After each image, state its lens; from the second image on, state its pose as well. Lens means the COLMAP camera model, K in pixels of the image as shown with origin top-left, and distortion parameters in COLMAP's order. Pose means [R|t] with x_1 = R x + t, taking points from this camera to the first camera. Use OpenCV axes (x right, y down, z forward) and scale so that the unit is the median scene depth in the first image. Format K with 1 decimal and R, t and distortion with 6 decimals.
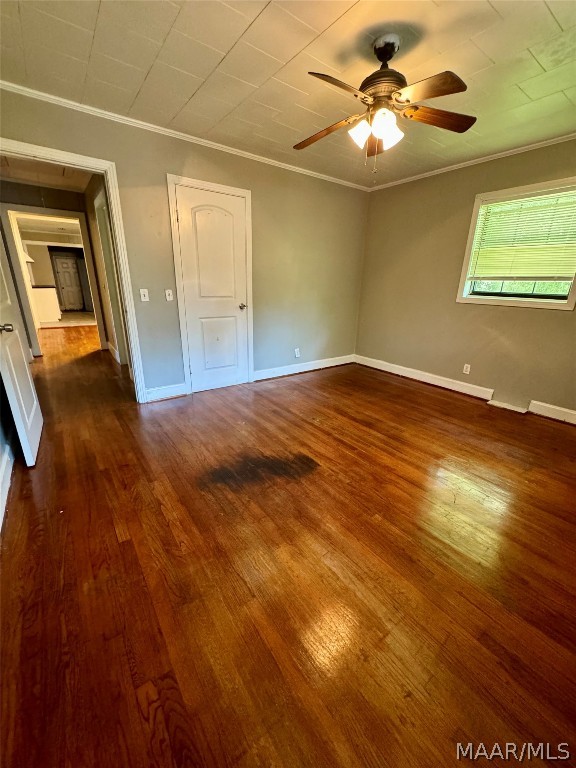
lens RADIAL K [[309.3, 0, 291.6], [0, 309.3, 387.8], [0, 0, 1]] dist [-0.002521, 0.001161]
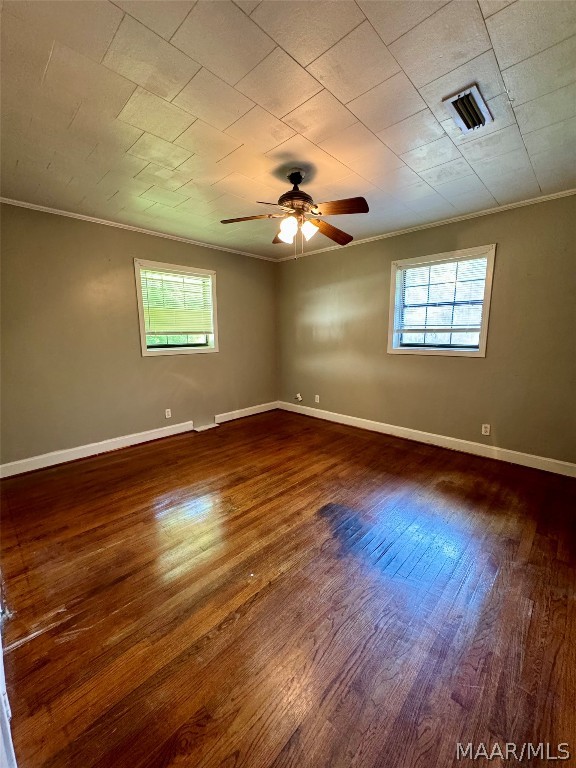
lens RADIAL K [[309.3, 0, 291.3], [0, 309.3, 385.1], [0, 0, 1]] dist [-0.002521, 0.001161]
pose [[-0.180925, -0.186932, 0.965568, -0.675999], [0.321554, 0.916571, 0.237698, -0.341072], [-0.929445, 0.353488, -0.105722, 0.858555]]
